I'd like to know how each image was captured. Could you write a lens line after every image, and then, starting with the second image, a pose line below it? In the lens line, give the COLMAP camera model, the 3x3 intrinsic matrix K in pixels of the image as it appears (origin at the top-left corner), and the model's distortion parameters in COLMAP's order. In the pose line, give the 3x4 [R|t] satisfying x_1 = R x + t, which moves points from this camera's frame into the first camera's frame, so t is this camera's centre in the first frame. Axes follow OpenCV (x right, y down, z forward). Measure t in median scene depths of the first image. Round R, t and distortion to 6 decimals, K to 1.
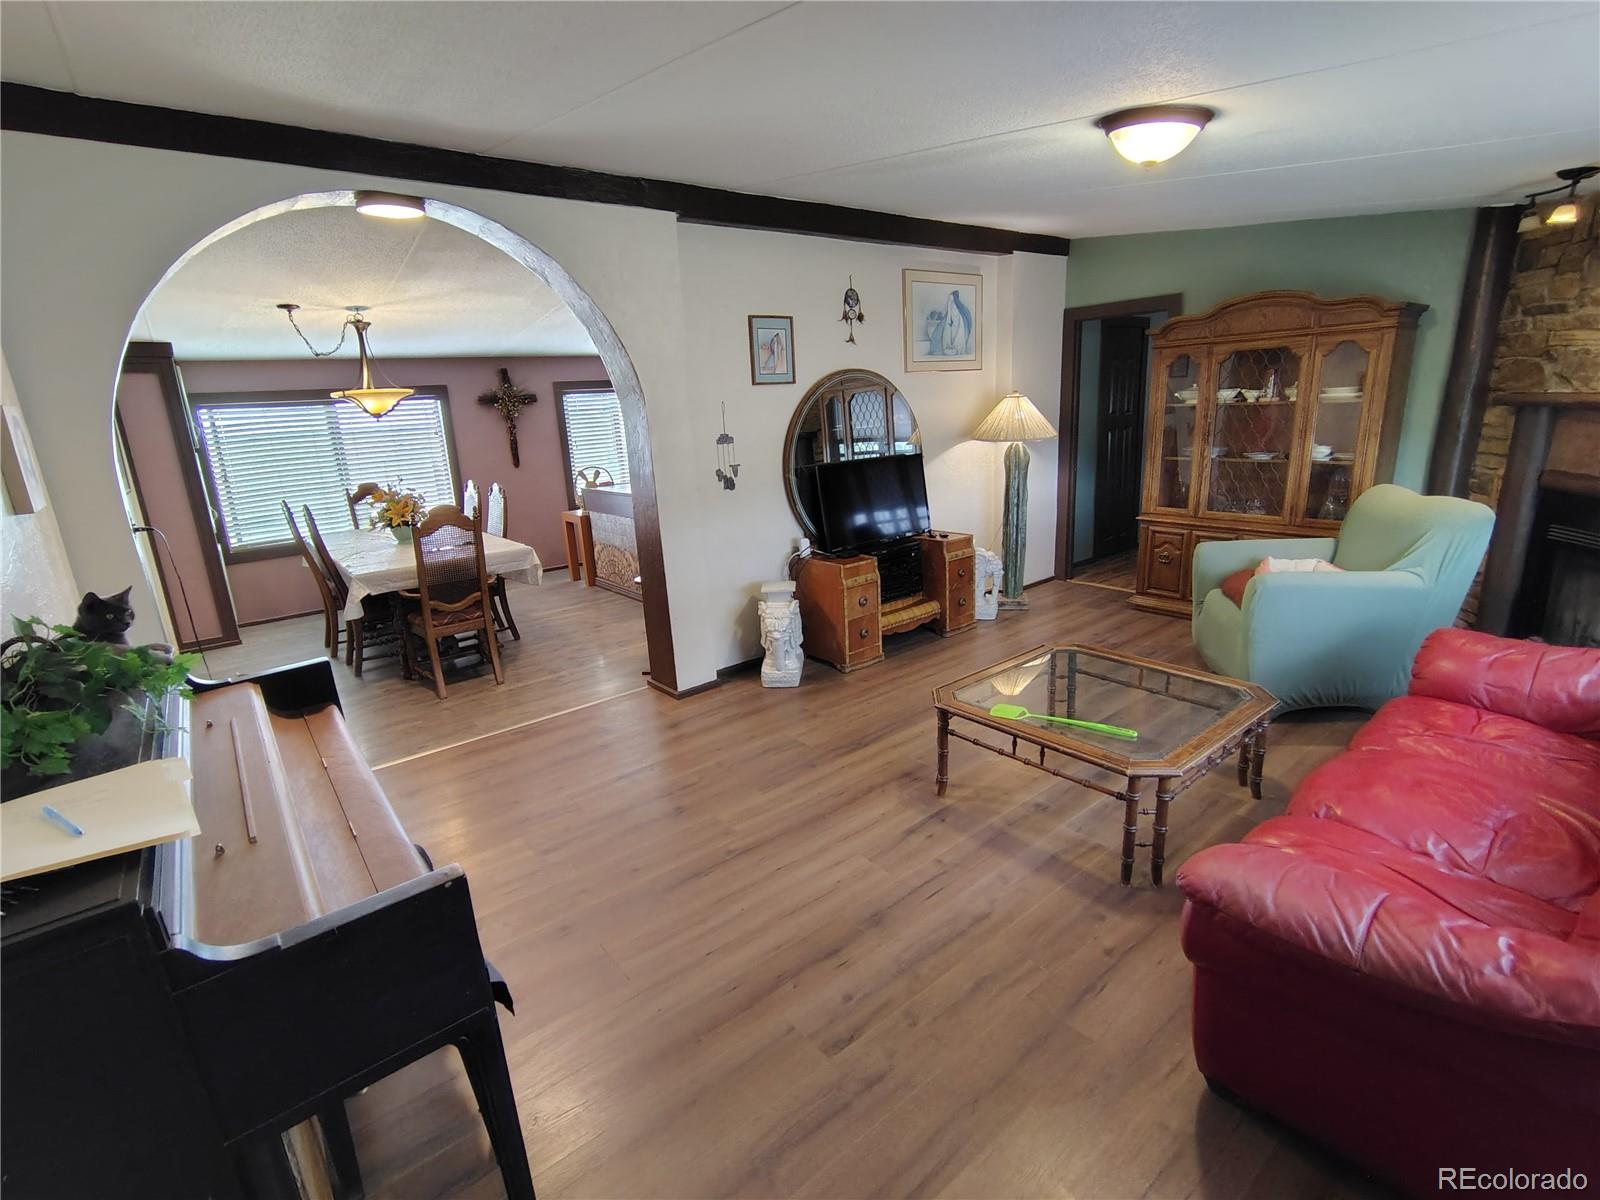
lens RADIAL K [[747.9, 0, 795.2], [0, 747.9, 597.8], [0, 0, 1]] dist [-0.011474, 0.005364]
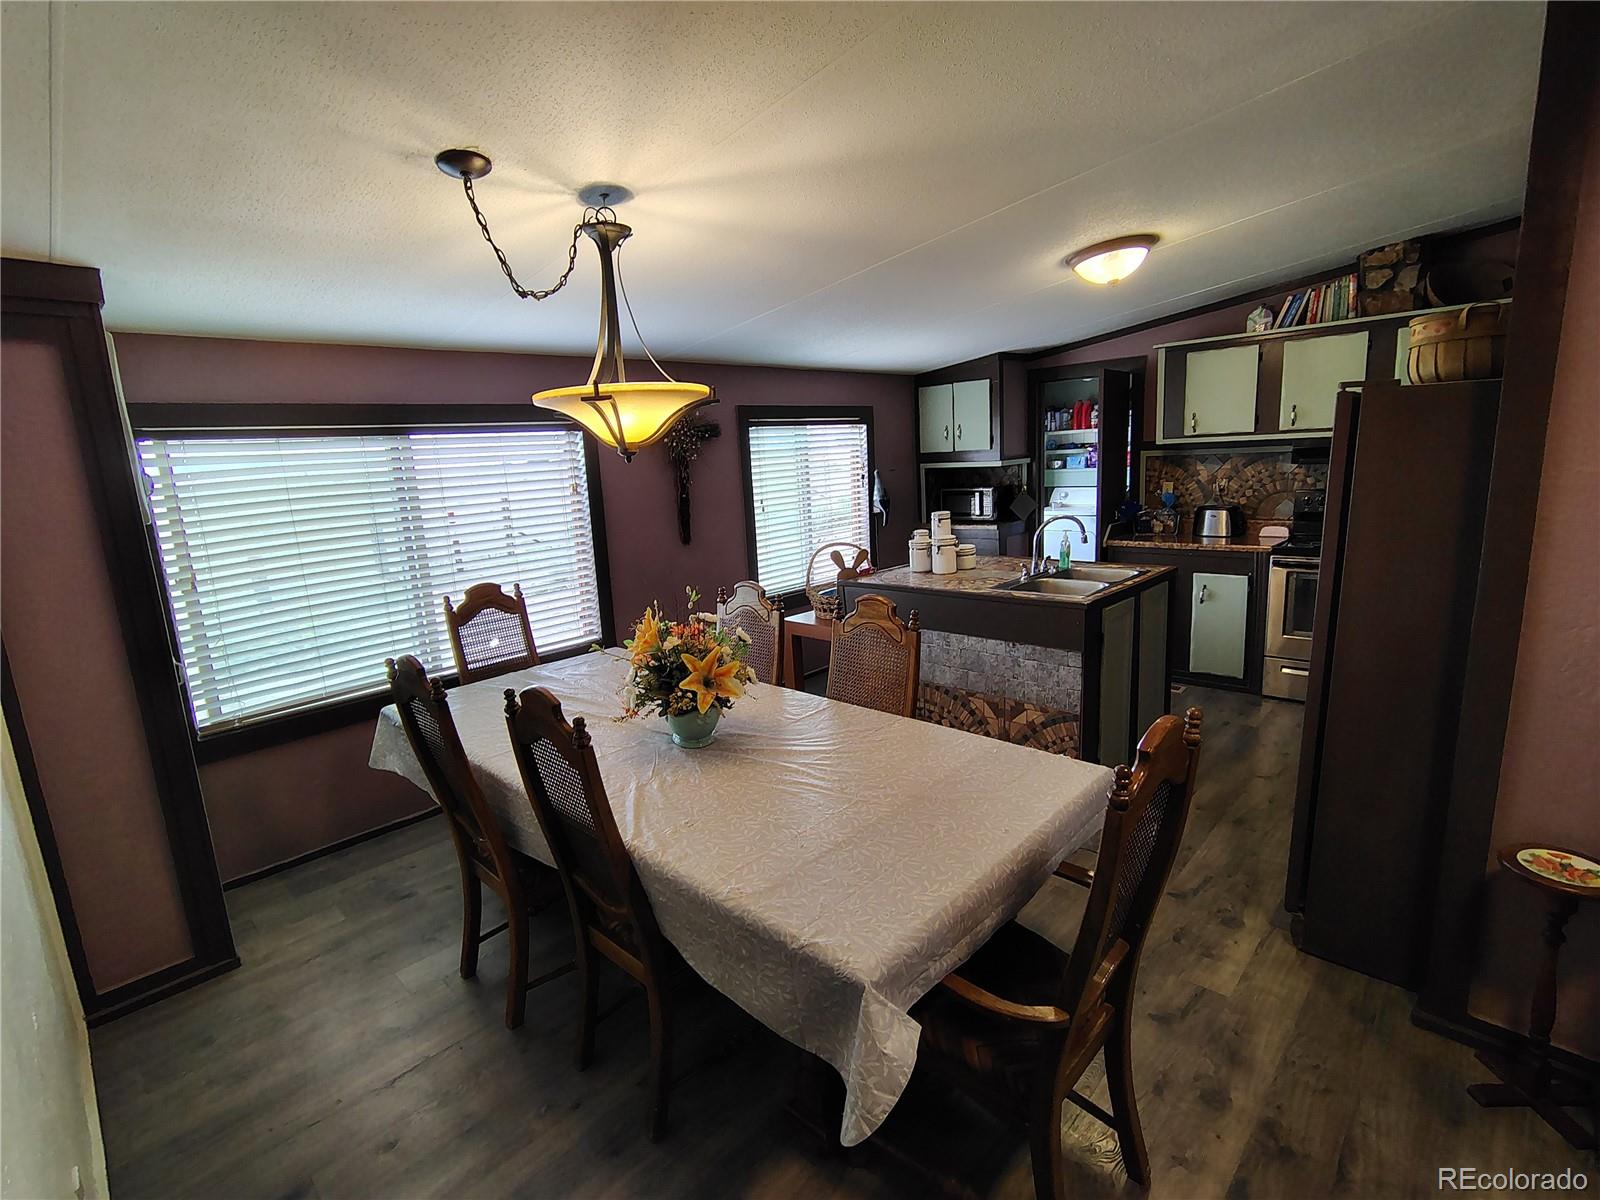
lens RADIAL K [[747.9, 0, 788.7], [0, 747.9, 598.1], [0, 0, 1]] dist [-0.011474, 0.005364]
pose [[0.990663, -0.028737, 0.133268, -0.451323], [0.038433, 0.996752, -0.070765, -0.103962], [-0.130802, 0.075226, 0.988550, 0.482987]]
